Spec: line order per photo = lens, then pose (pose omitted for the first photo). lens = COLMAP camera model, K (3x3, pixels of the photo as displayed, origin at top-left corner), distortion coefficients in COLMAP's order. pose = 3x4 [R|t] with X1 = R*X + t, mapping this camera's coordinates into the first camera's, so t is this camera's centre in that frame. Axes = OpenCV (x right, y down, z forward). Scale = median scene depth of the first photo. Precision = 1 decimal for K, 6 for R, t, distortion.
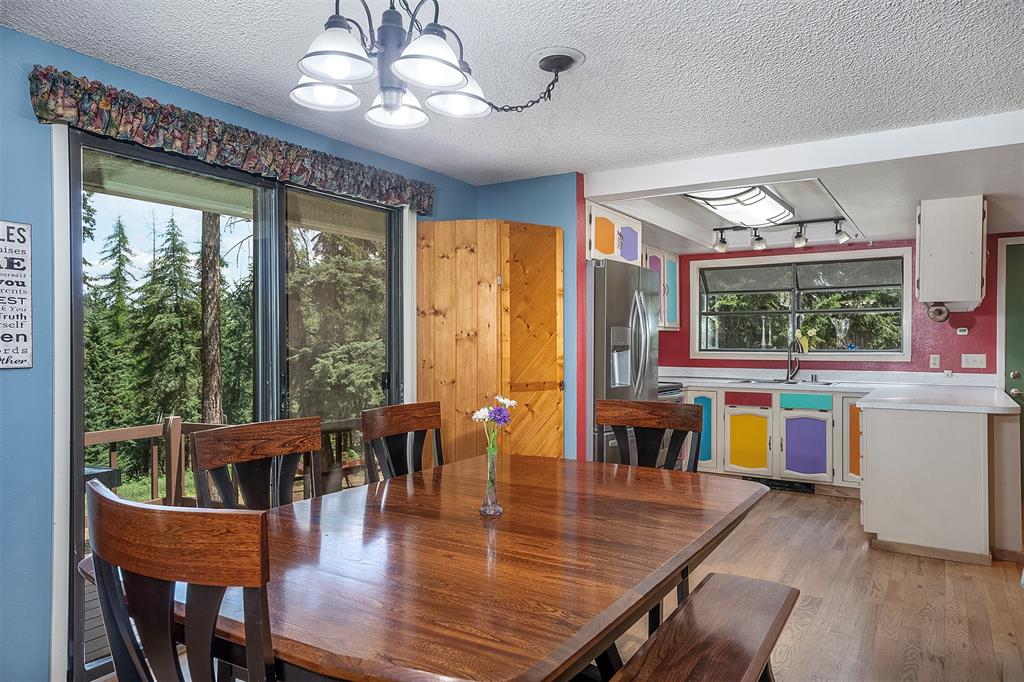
lens RADIAL K [[685.9, 0, 511.0], [0, 685.9, 343.9], [0, 0, 1]] dist [0.004502, 0.000998]
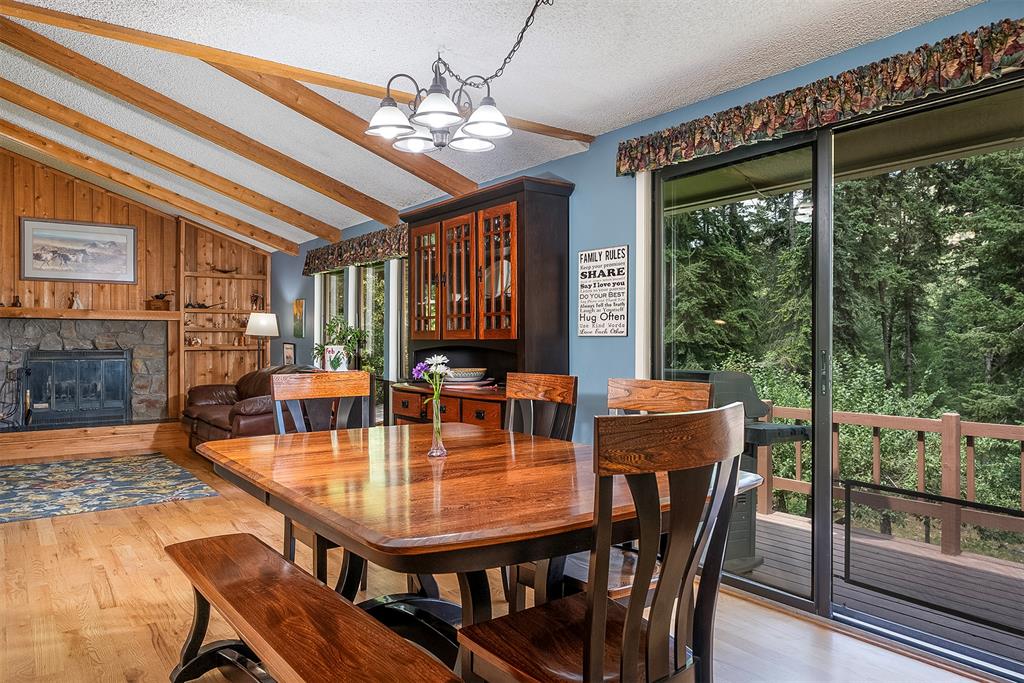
lens RADIAL K [[685.9, 0, 511.4], [0, 685.9, 342.7], [0, 0, 1]] dist [0.004502, 0.000998]
pose [[-0.349932, 0.004458, -0.936764, 0.867608], [-0.002299, 0.999982, 0.005617, 0.041493], [0.936772, 0.004119, -0.349916, 1.307868]]
